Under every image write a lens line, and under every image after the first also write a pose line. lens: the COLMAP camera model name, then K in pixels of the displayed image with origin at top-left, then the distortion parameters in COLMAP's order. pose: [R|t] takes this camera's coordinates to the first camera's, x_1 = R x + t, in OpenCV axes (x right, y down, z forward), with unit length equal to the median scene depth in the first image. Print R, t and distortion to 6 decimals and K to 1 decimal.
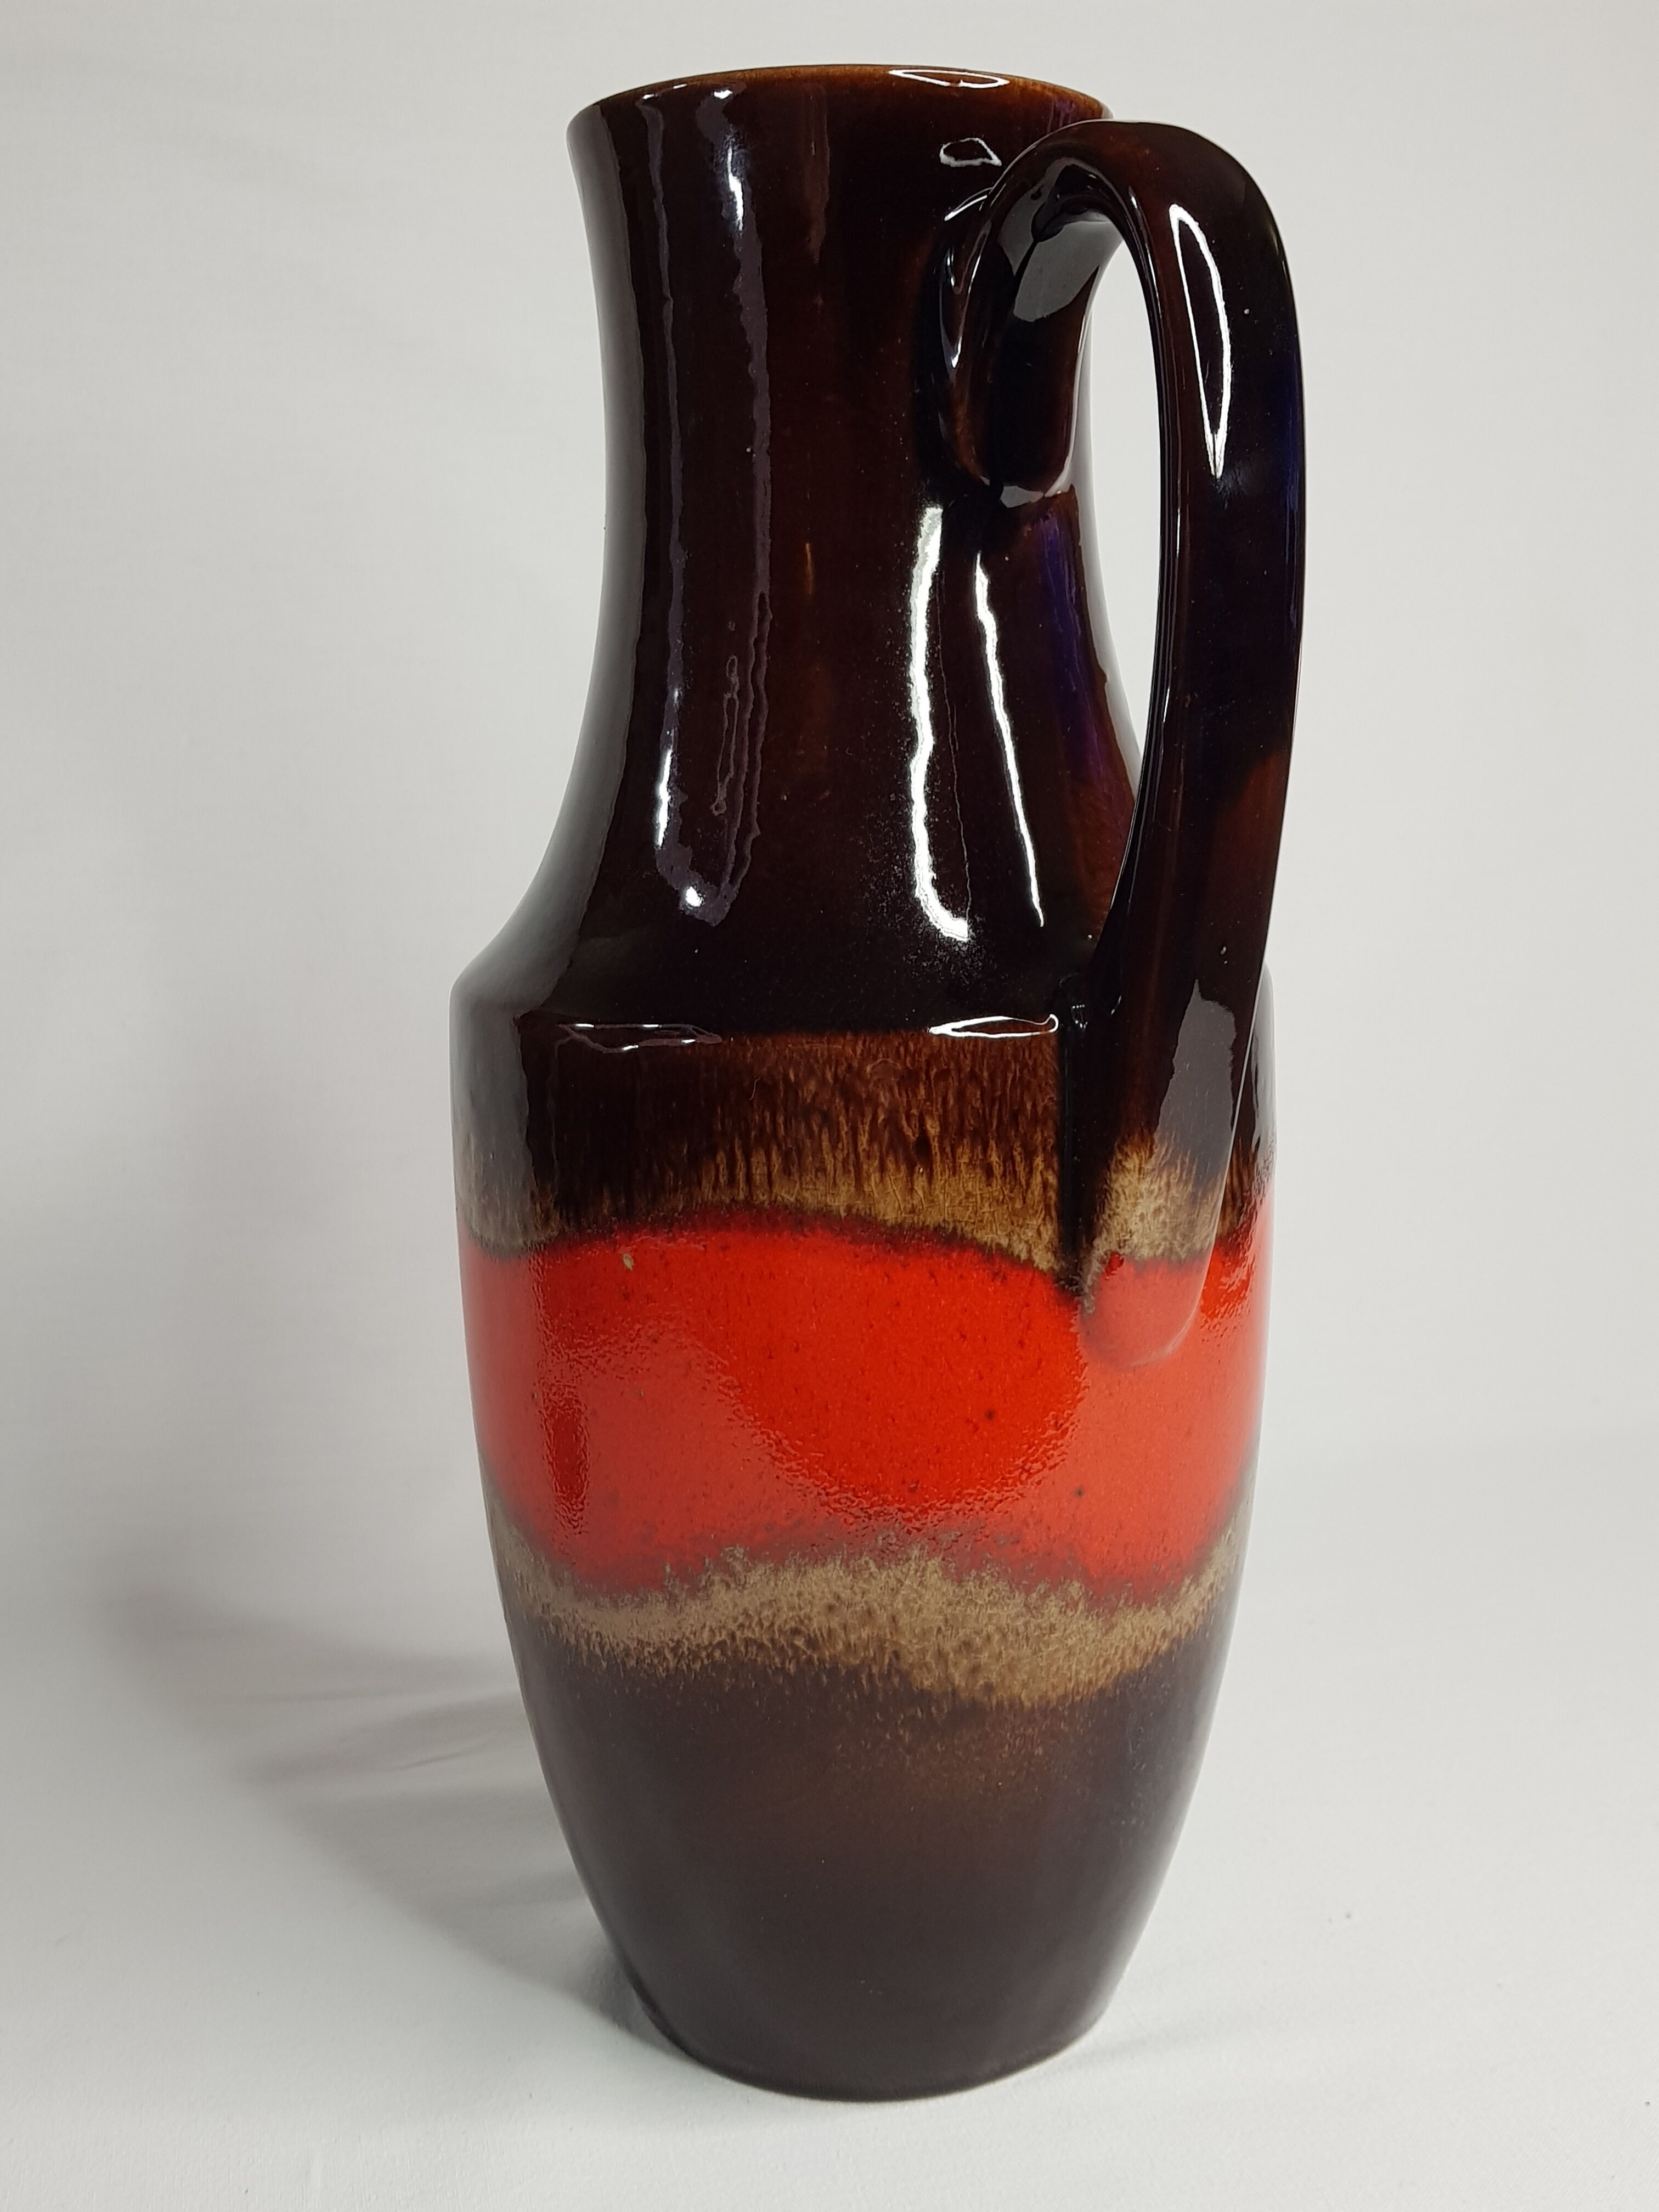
lens RADIAL K [[1947.0, 0, 829.5], [0, 1947.0, 1106.0], [0, 0, 1]] dist [0.006528, 0.014277]
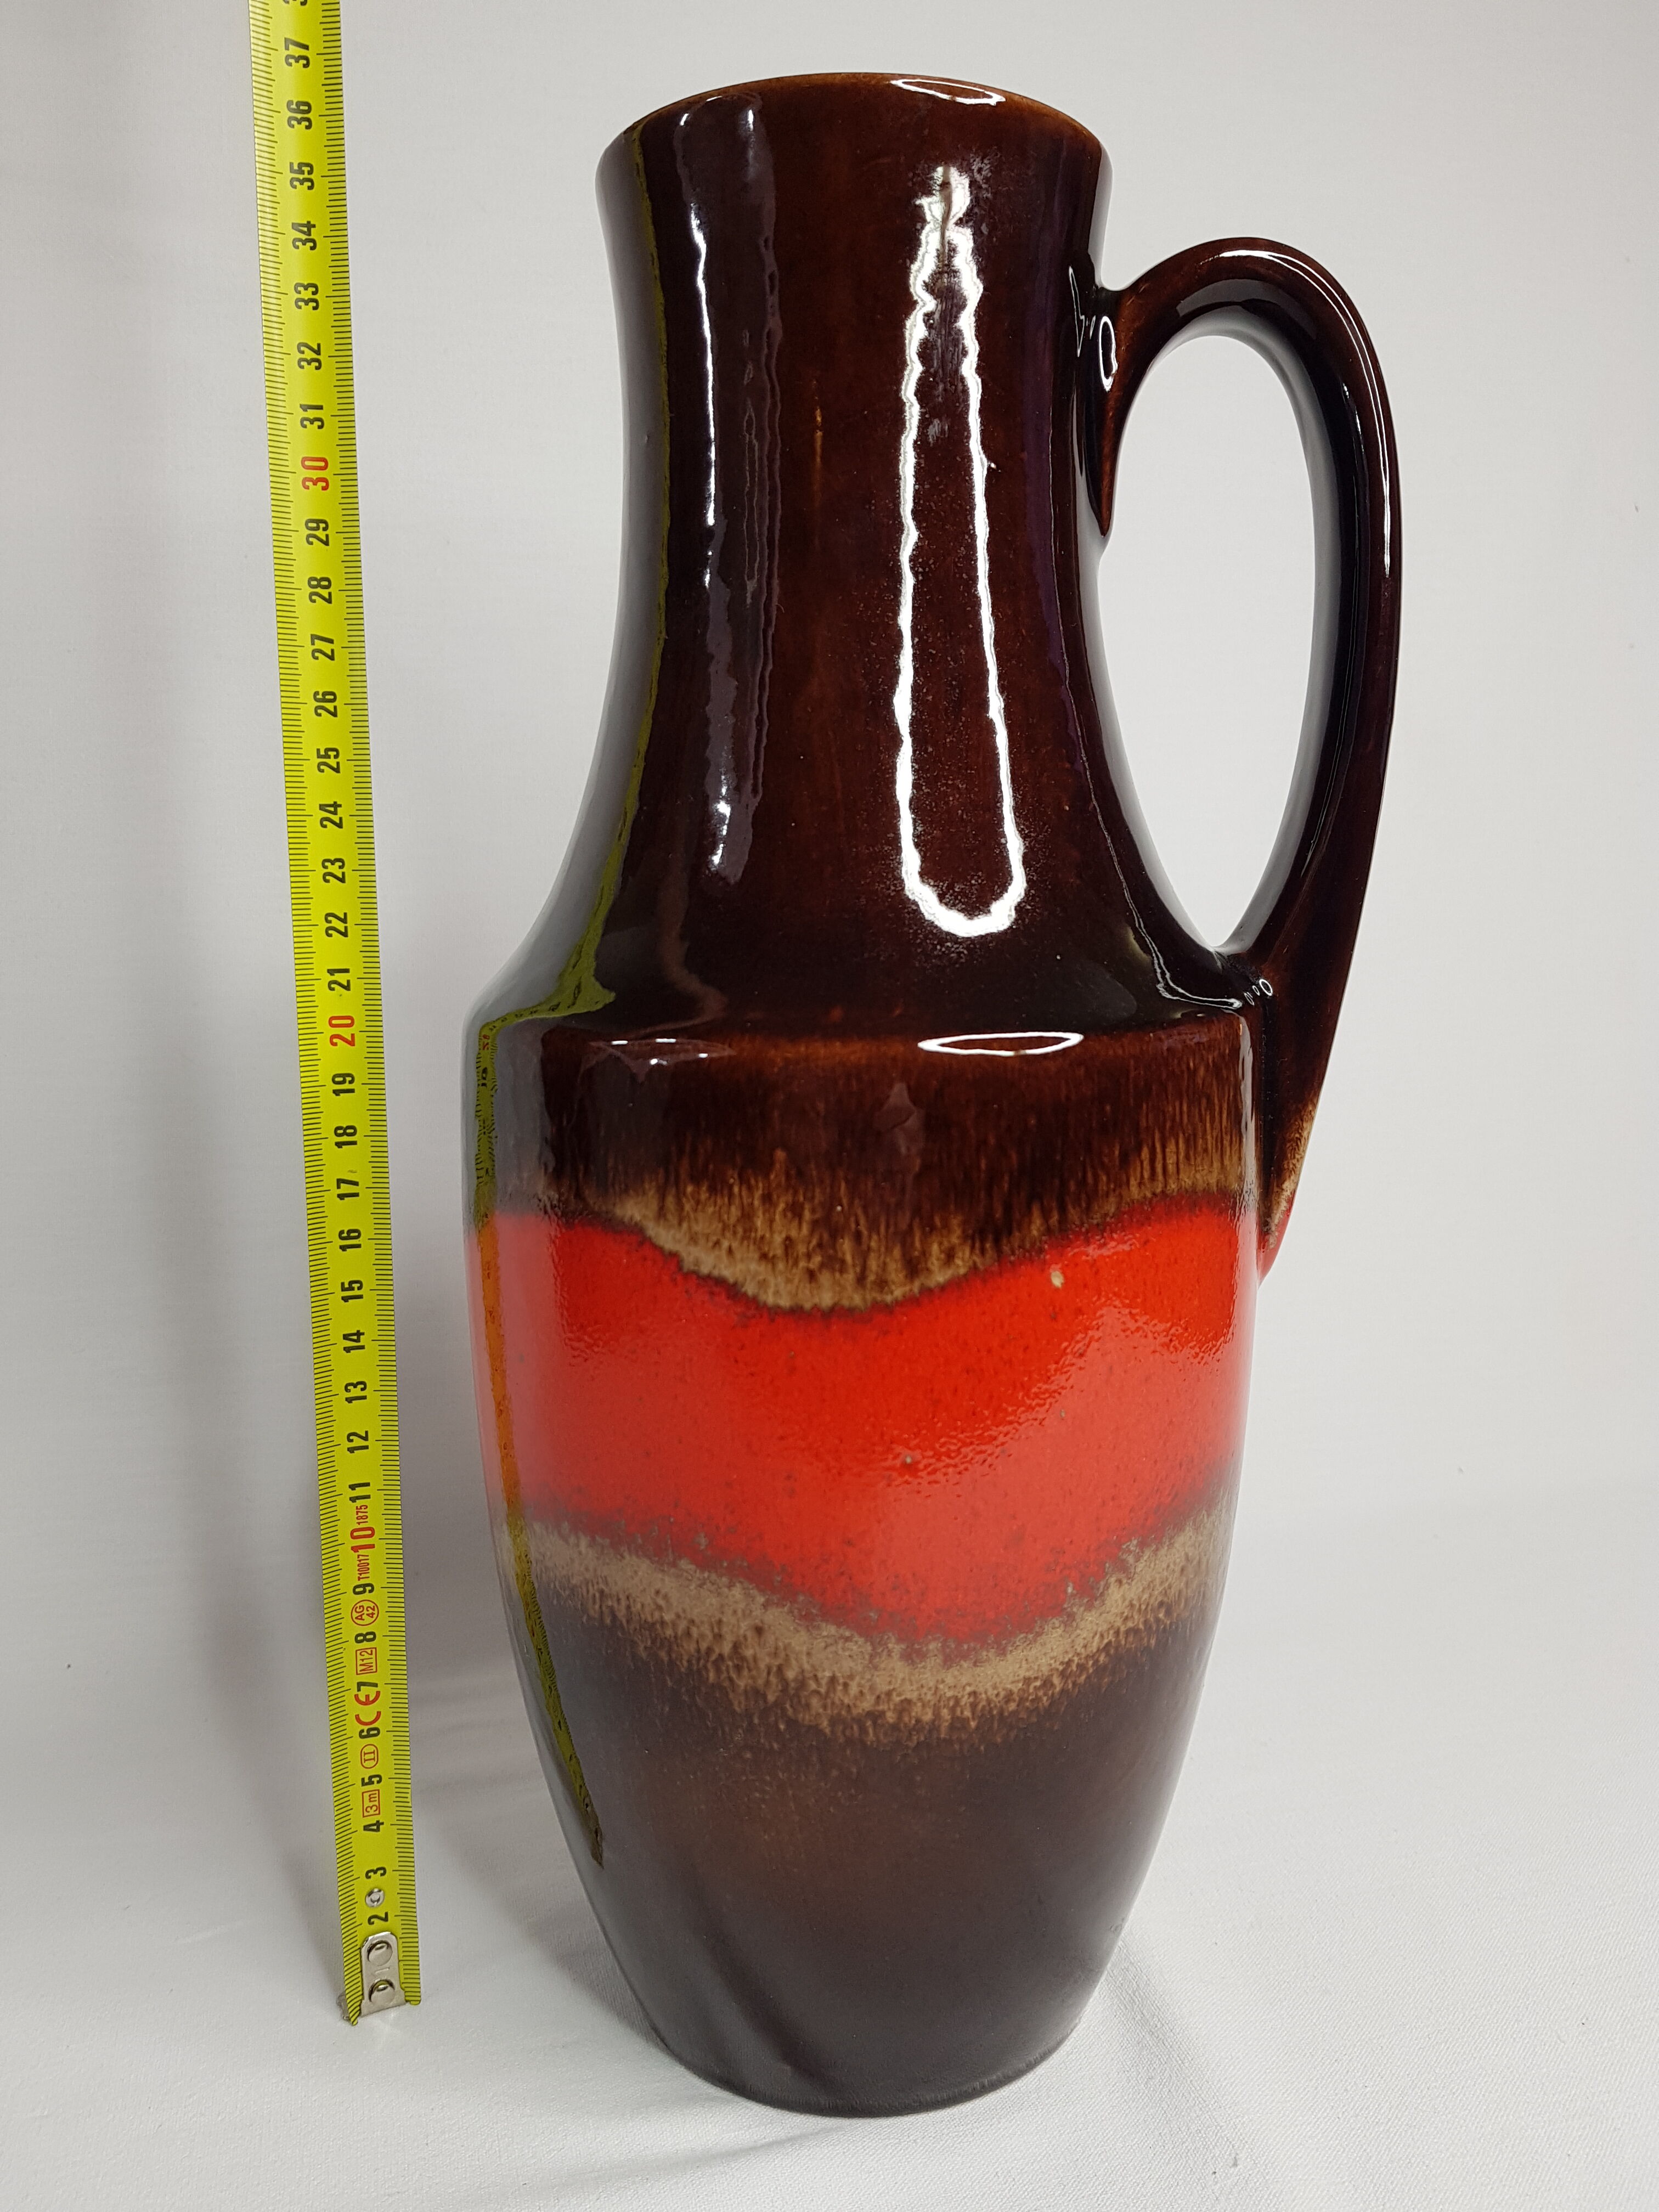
lens RADIAL K [[1750.8, 0, 829.5], [0, 1750.8, 1106.0], [0, 0, 1]] dist [0.005386, 0.001022]
pose [[0.632634, -0.119513, 0.765174, -0.813134], [0.125557, 0.990778, 0.050942, -0.061309], [-0.764205, 0.063846, 0.641805, 0.527069]]
